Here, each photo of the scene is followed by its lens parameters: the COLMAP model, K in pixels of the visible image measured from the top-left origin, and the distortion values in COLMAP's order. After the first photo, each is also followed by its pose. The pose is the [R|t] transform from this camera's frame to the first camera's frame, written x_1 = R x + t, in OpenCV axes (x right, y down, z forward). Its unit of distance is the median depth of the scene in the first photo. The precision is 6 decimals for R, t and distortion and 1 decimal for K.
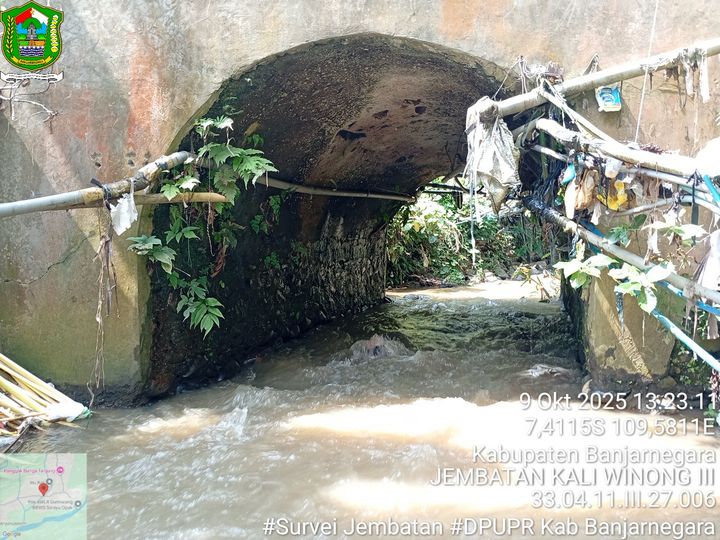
lens RADIAL K [[546.0, 0, 360.0], [0, 546.0, 270.0], [0, 0, 1]] dist [0.080976, -0.185186]
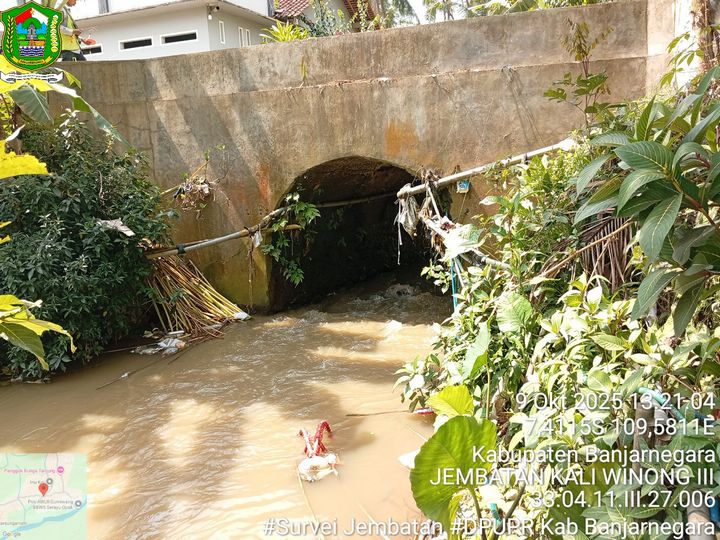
lens RADIAL K [[546.0, 0, 360.0], [0, 546.0, 270.0], [0, 0, 1]] dist [0.080976, -0.185186]
pose [[0.944000, 0.039523, -0.327571, 0.756479], [0.015375, 0.986452, 0.163330, -0.335250], [0.329588, -0.159220, 0.930602, -1.067176]]
